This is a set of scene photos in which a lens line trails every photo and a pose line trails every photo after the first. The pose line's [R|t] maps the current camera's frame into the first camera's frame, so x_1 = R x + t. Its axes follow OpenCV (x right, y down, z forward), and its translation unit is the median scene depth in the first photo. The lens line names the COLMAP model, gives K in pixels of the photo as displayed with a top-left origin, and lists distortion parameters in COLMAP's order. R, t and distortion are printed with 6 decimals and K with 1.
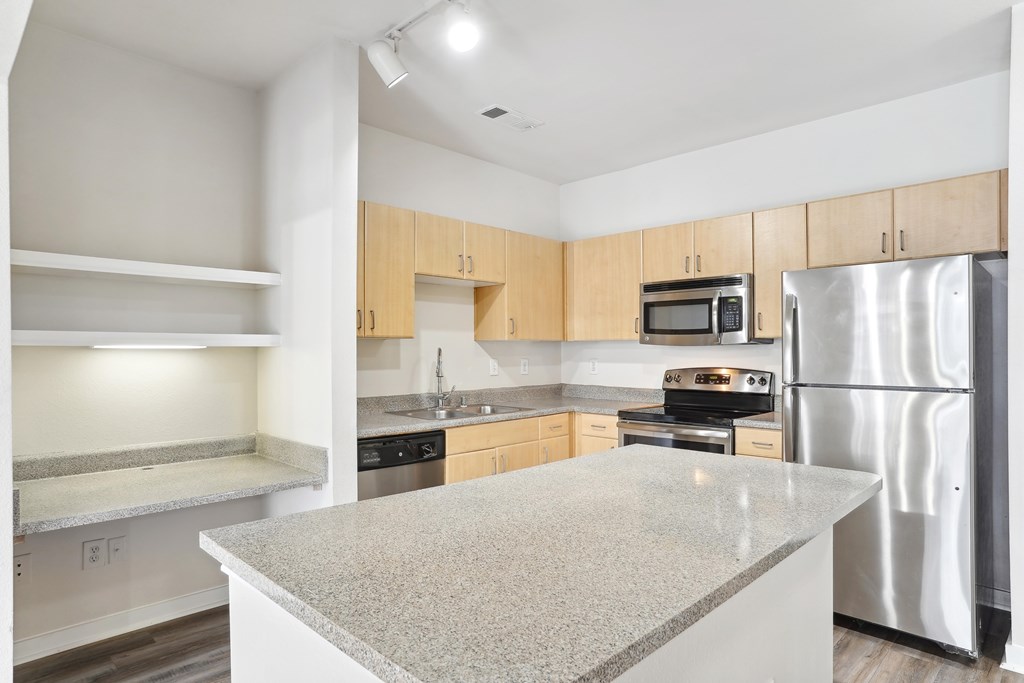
lens RADIAL K [[594.4, 0, 508.2], [0, 594.4, 344.1], [0, 0, 1]] dist [-0.004982, -0.000942]
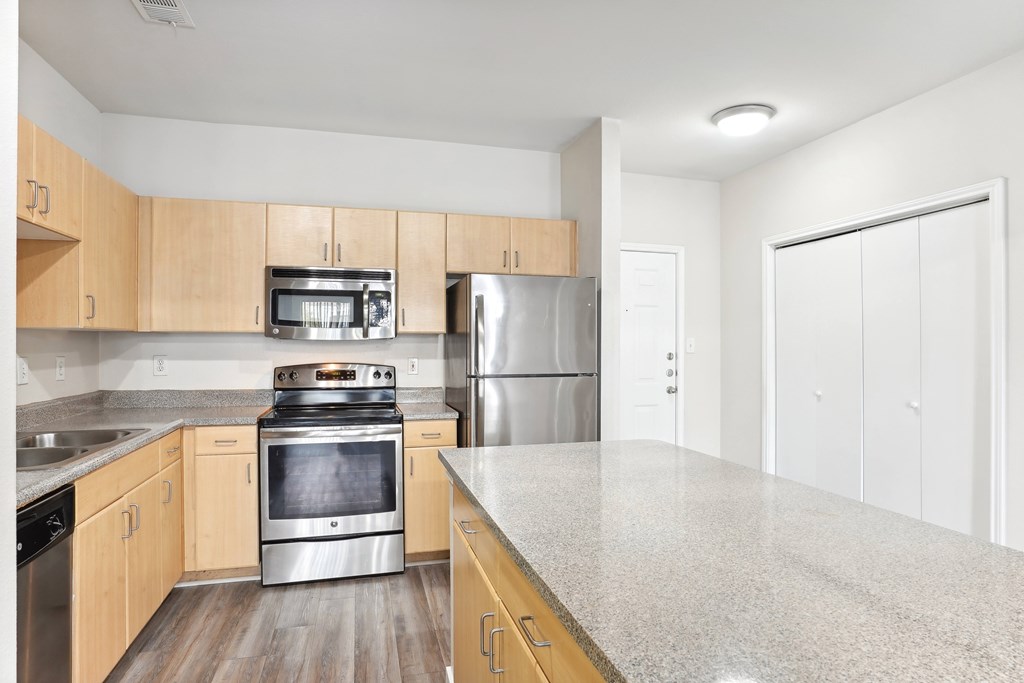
lens RADIAL K [[567.6, 0, 511.4], [0, 567.6, 339.7], [0, 0, 1]] dist [-0.018521, 0.002608]
pose [[0.521483, 0.010874, 0.853192, -0.282448], [-0.011458, 0.999918, -0.005740, 0.004007], [-0.853185, -0.006783, 0.521565, 0.280344]]
